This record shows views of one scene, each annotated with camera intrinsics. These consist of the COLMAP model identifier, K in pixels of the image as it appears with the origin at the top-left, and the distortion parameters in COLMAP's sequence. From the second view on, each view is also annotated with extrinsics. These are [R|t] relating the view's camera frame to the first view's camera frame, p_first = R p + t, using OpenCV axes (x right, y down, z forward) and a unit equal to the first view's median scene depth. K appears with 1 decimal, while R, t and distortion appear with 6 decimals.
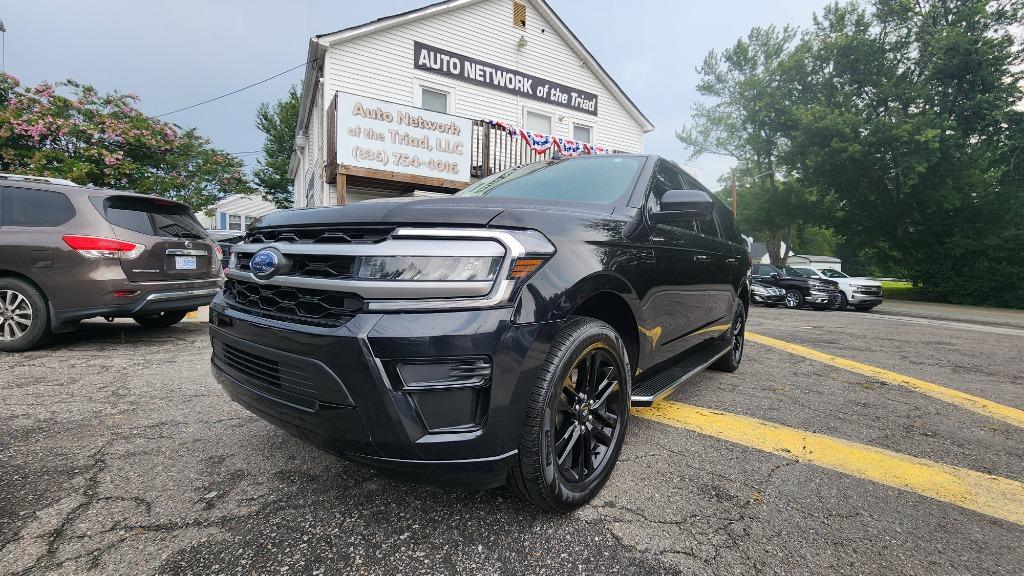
lens RADIAL K [[422.6, 0, 512.0], [0, 422.6, 288.0], [0, 0, 1]] dist [-0.006211, 0.000648]
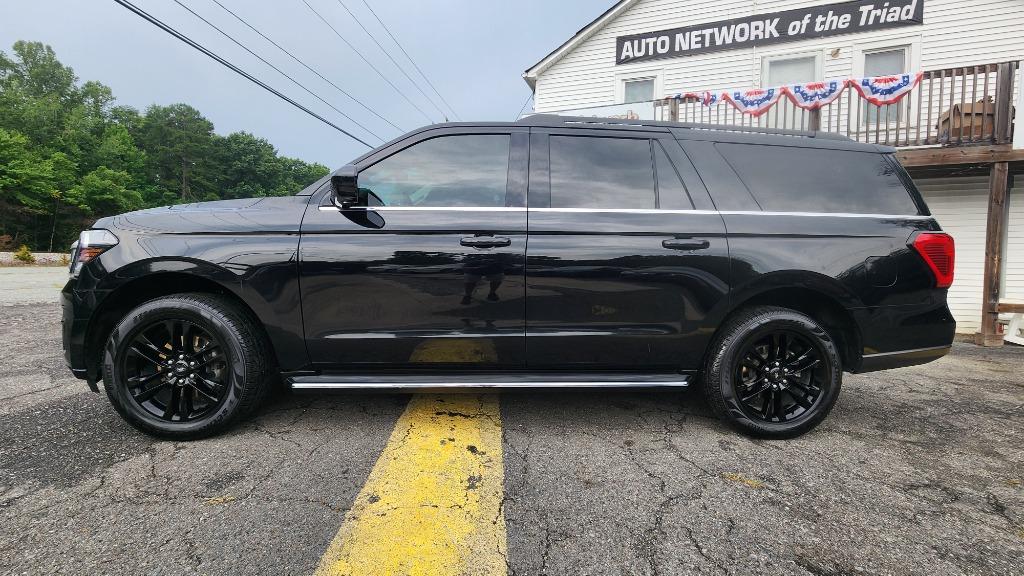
lens RADIAL K [[422.6, 0, 512.0], [0, 422.6, 288.0], [0, 0, 1]] dist [-0.006211, 0.000648]
pose [[0.659145, 0.021590, -0.751706, 0.345840], [-0.031846, 0.999492, 0.000782, 0.003597], [0.751342, 0.023423, 0.659498, 0.177922]]
